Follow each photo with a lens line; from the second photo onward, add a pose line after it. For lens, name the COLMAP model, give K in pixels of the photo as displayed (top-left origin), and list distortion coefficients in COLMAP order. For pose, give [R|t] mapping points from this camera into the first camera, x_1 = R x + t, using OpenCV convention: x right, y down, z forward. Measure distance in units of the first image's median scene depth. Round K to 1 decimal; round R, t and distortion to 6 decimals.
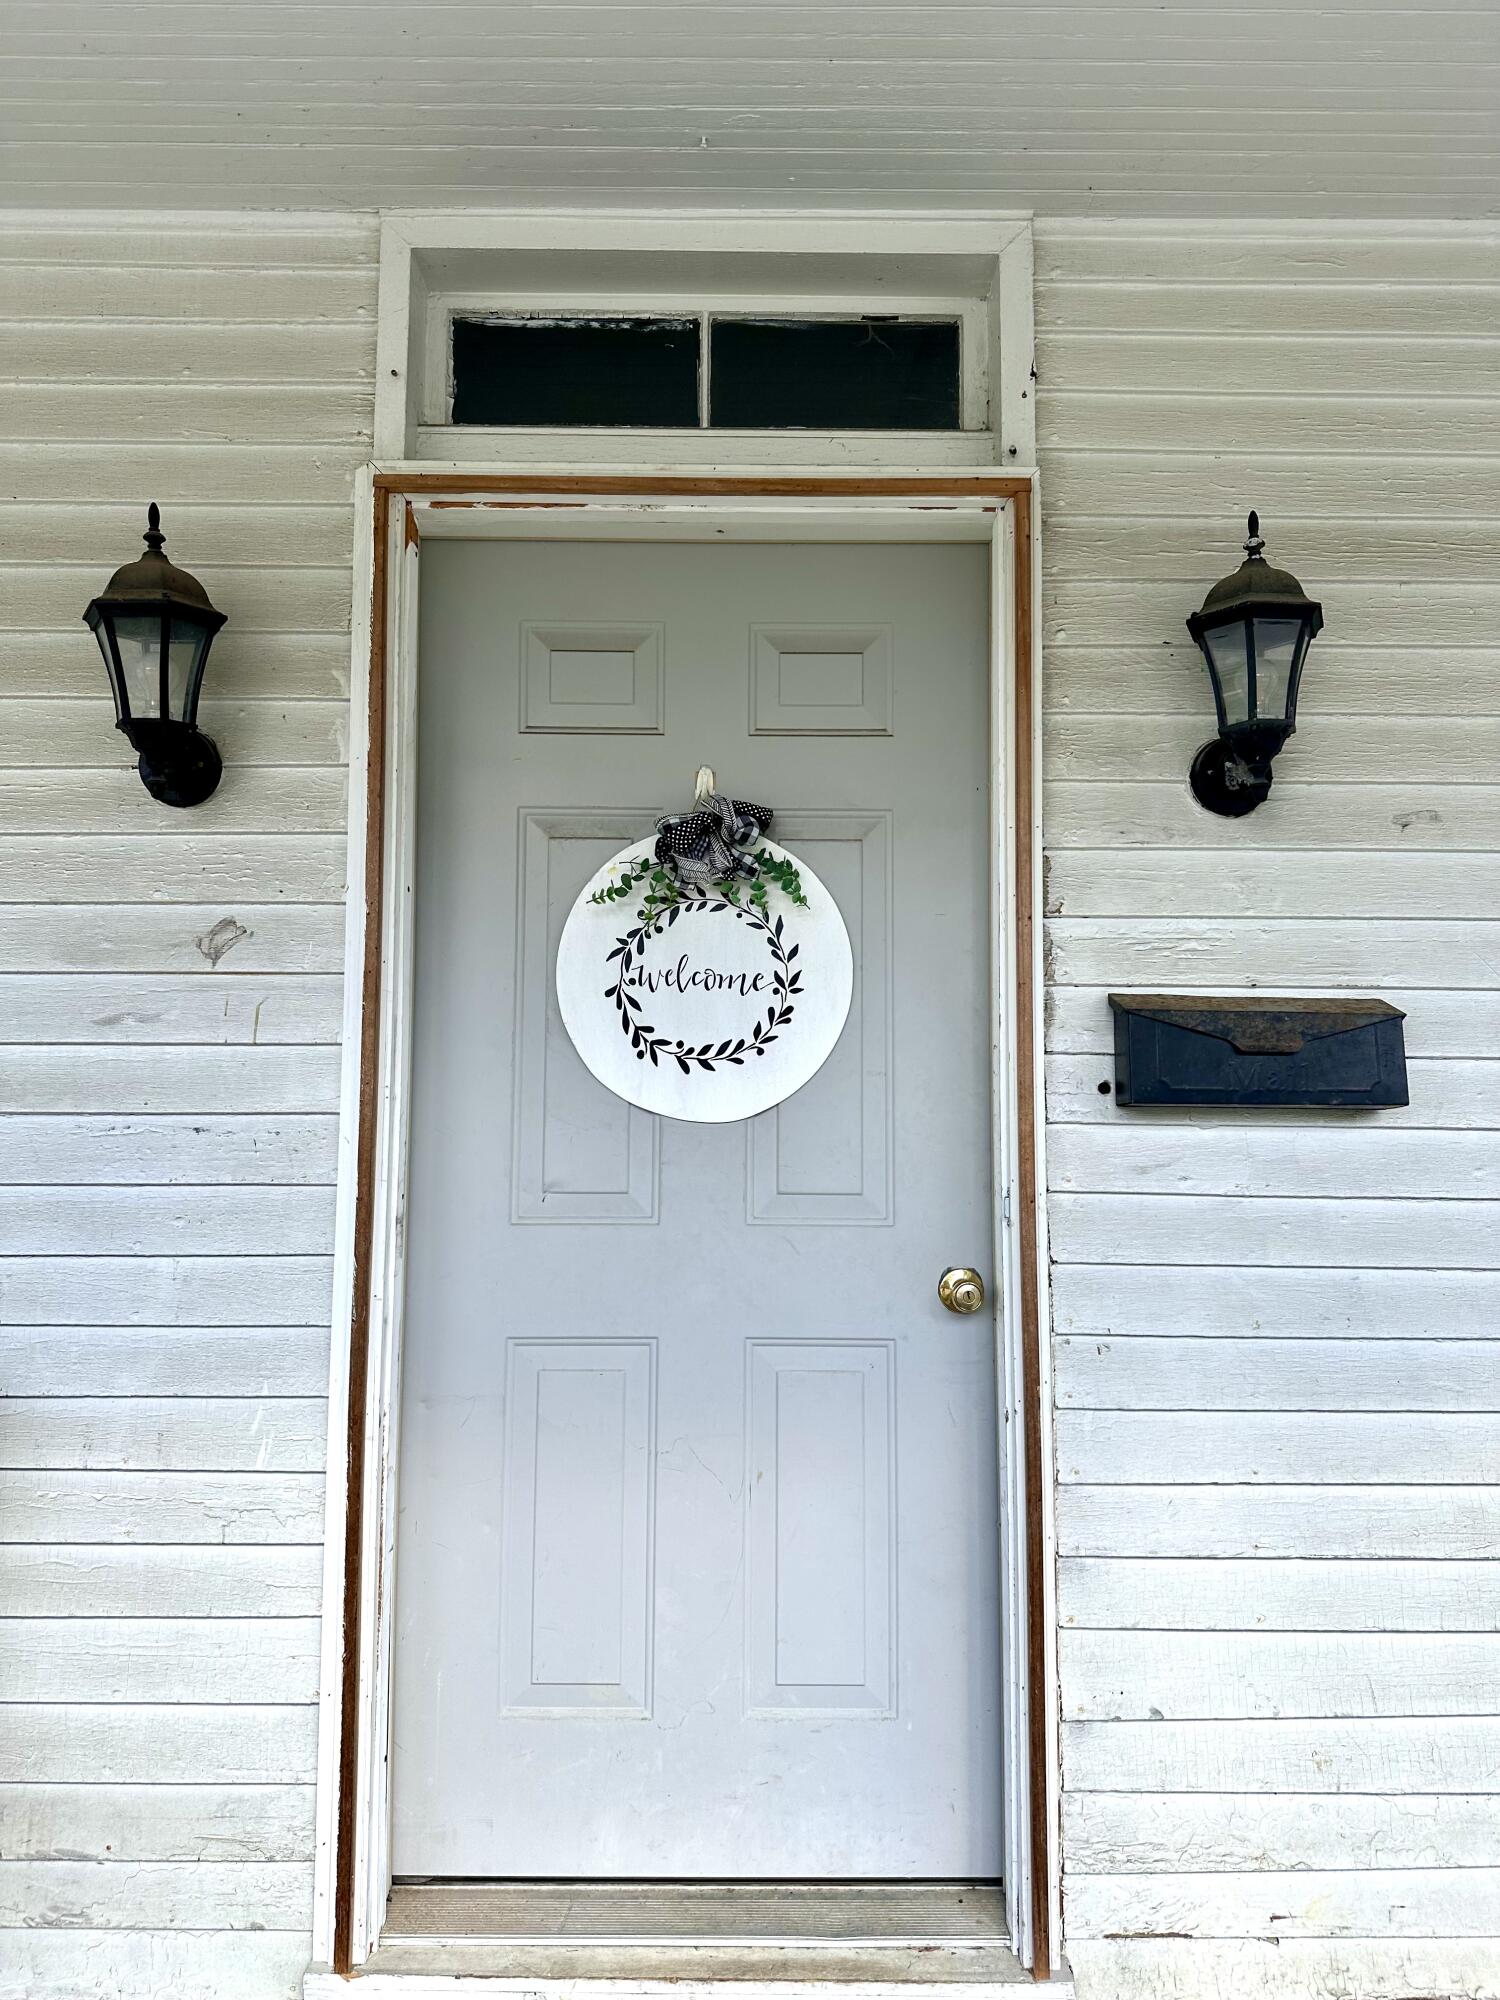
lens RADIAL K [[1382.8, 0, 773.3], [0, 1382.8, 1030.4], [0, 0, 1]] dist [0.076629, -0.105479]
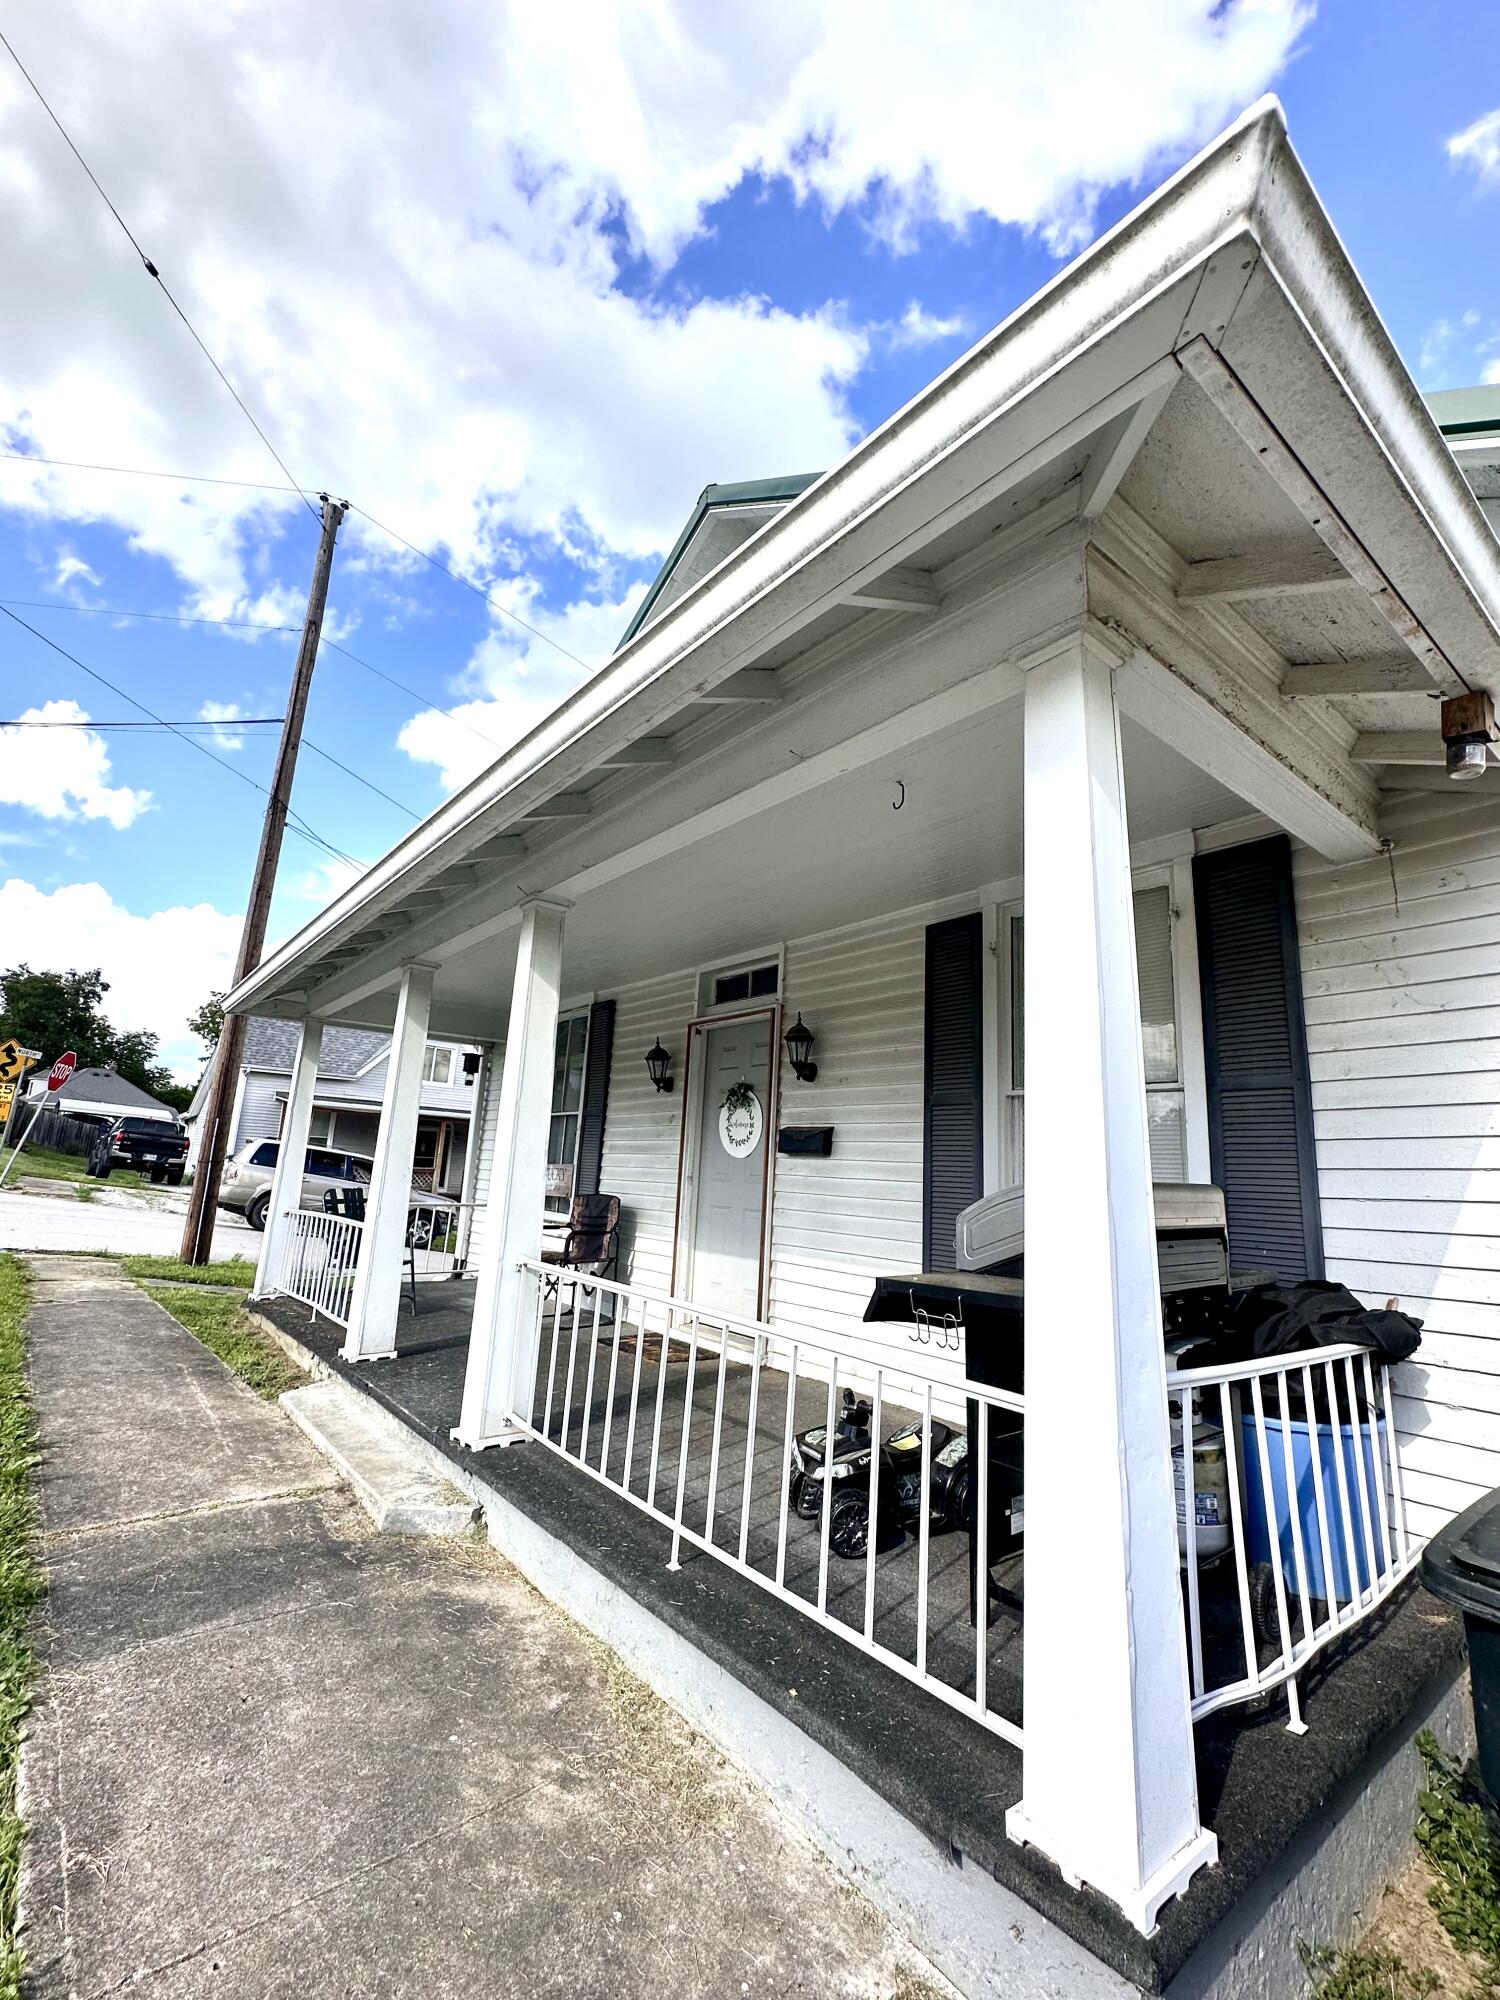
lens RADIAL K [[862.4, 0, 750.0], [0, 862.4, 1000.0], [0, 0, 1]] dist [-0.000192, 0.000010]
pose [[0.626969, -0.134057, -0.767423, 2.099467], [0.011948, 0.986622, -0.162586, 0.017250], [0.778952, 0.092767, 0.620183, -0.685590]]
